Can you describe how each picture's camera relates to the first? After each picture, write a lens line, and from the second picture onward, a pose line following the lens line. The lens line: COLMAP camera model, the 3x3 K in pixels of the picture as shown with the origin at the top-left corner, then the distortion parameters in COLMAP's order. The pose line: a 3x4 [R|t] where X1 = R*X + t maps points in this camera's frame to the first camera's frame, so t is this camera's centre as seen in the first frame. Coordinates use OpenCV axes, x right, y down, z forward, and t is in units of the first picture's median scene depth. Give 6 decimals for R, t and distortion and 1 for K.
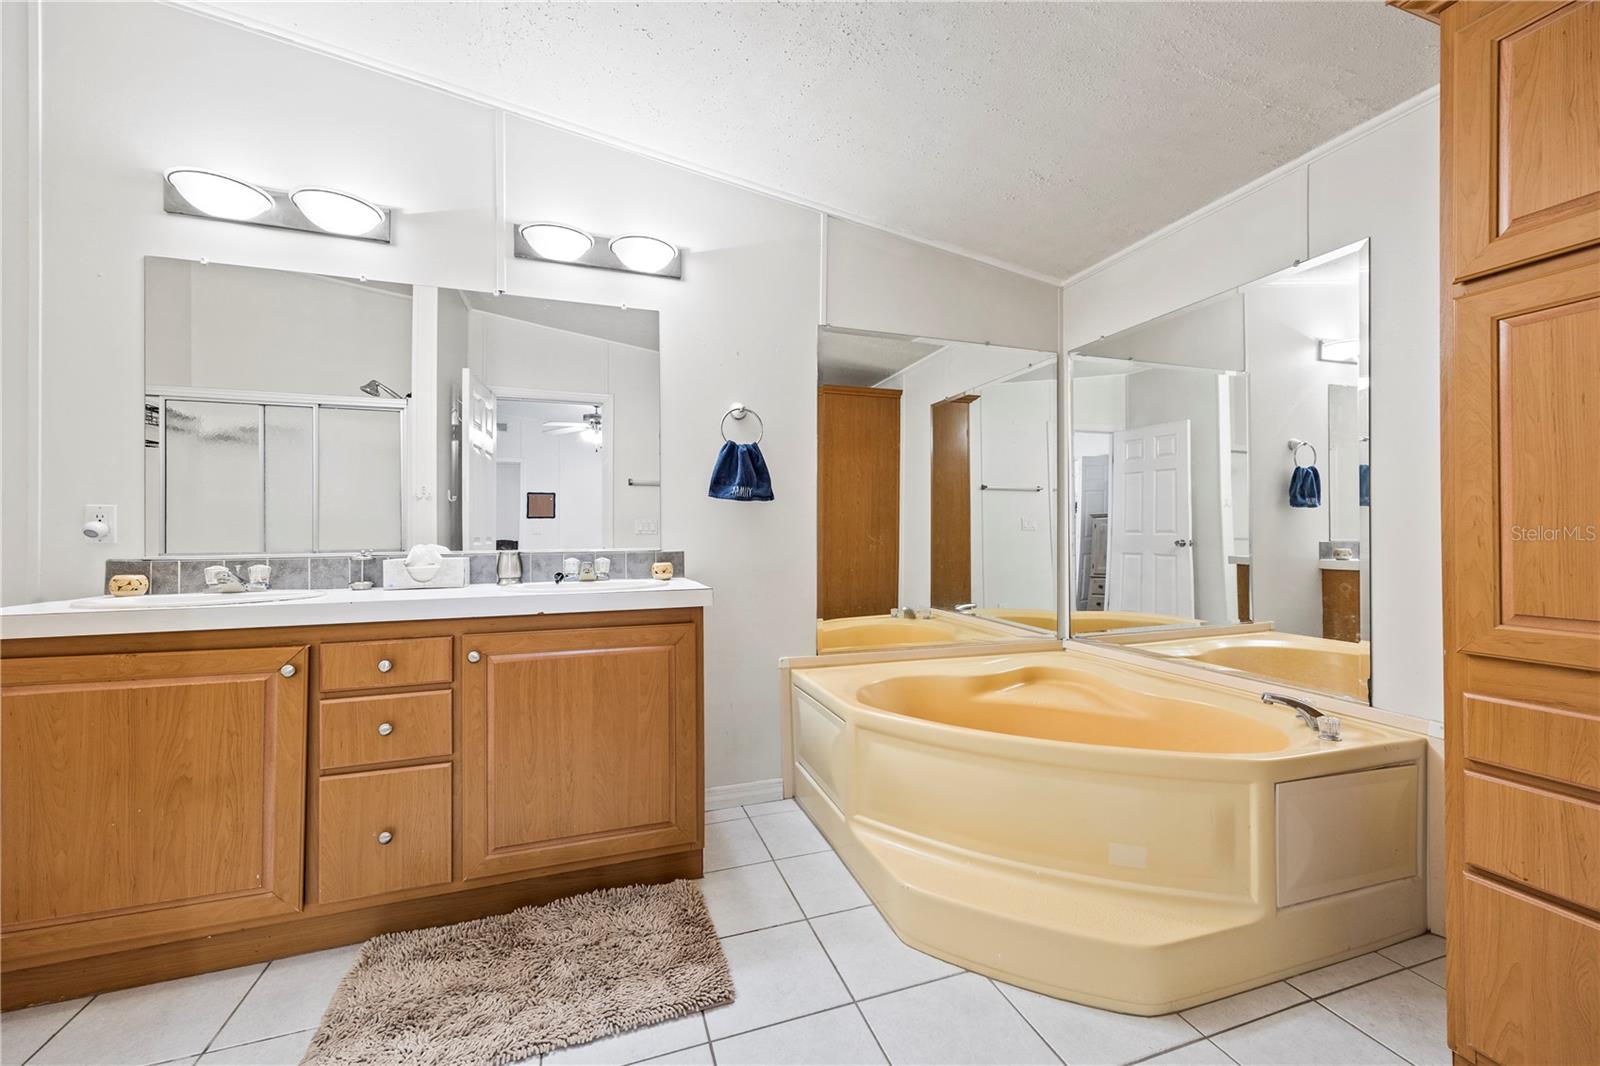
lens RADIAL K [[637.1, 0, 806.2], [0, 637.1, 531.3], [0, 0, 1]] dist [0.003005, -0.000230]
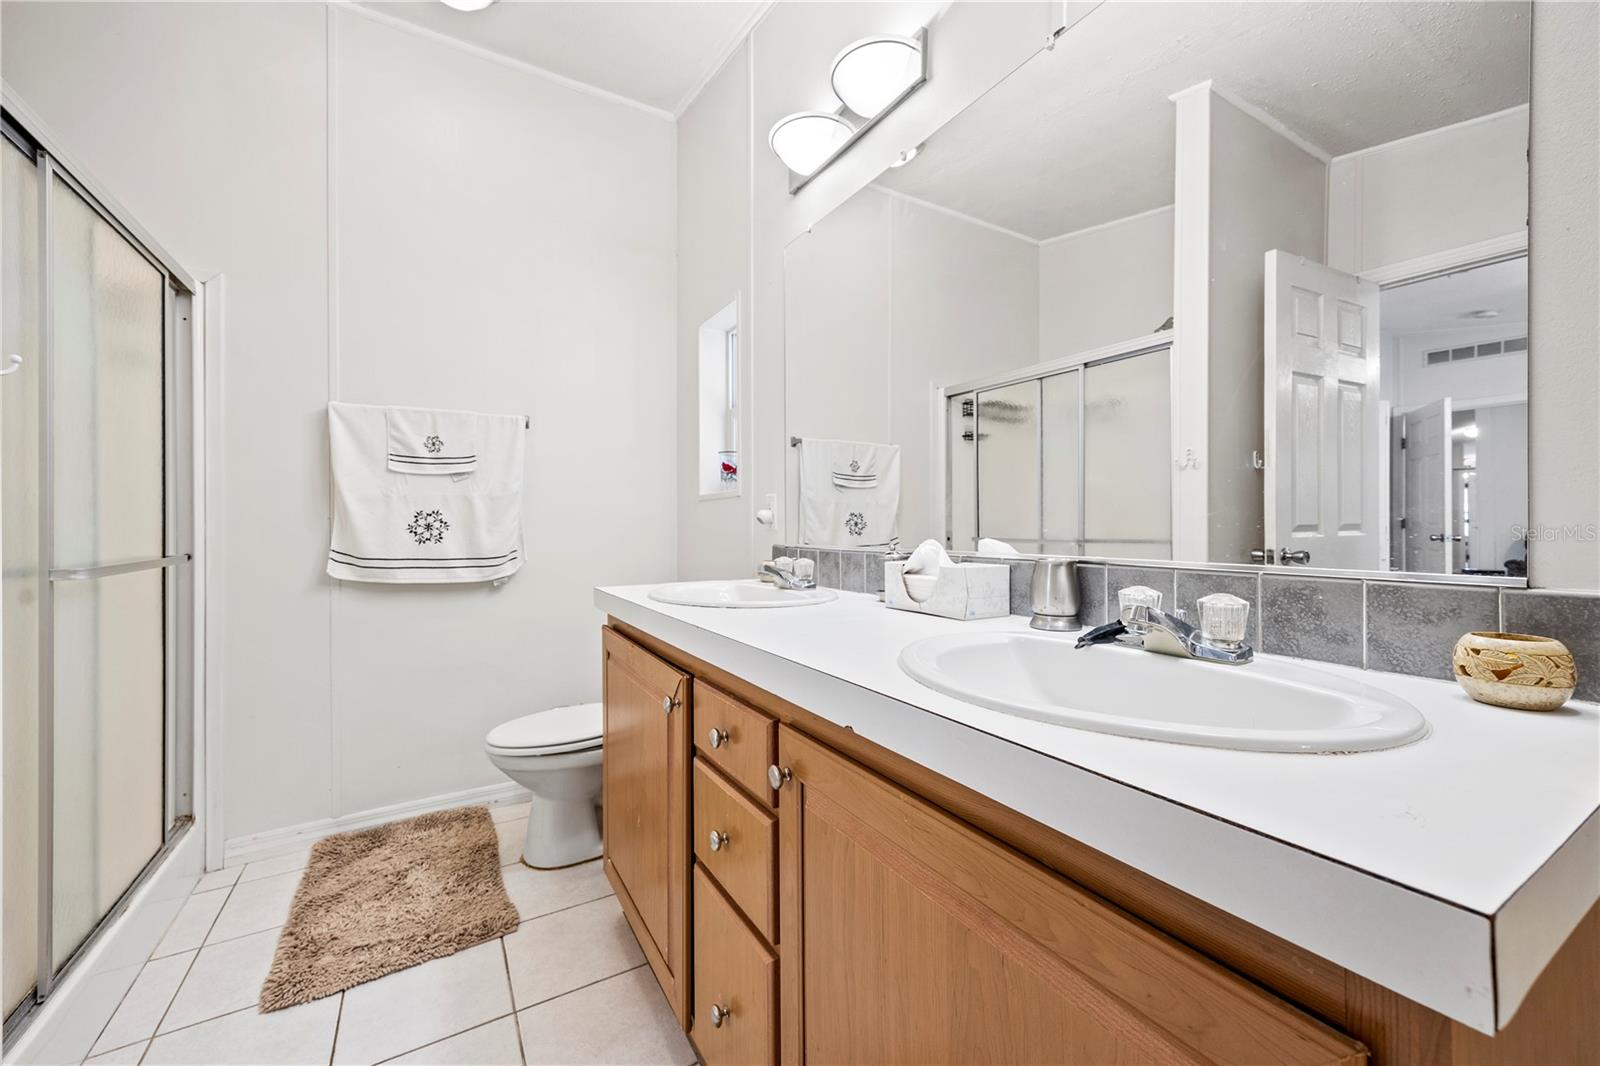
lens RADIAL K [[637.1, 0, 799.3], [0, 637.1, 518.7], [0, 0, 1]] dist [0.003005, -0.000230]
pose [[0.198715, 0.000742, -0.980057, -0.031279], [0.005596, 0.999983, 0.001892, -0.000850], [0.980041, -0.005860, 0.198707, 0.710592]]
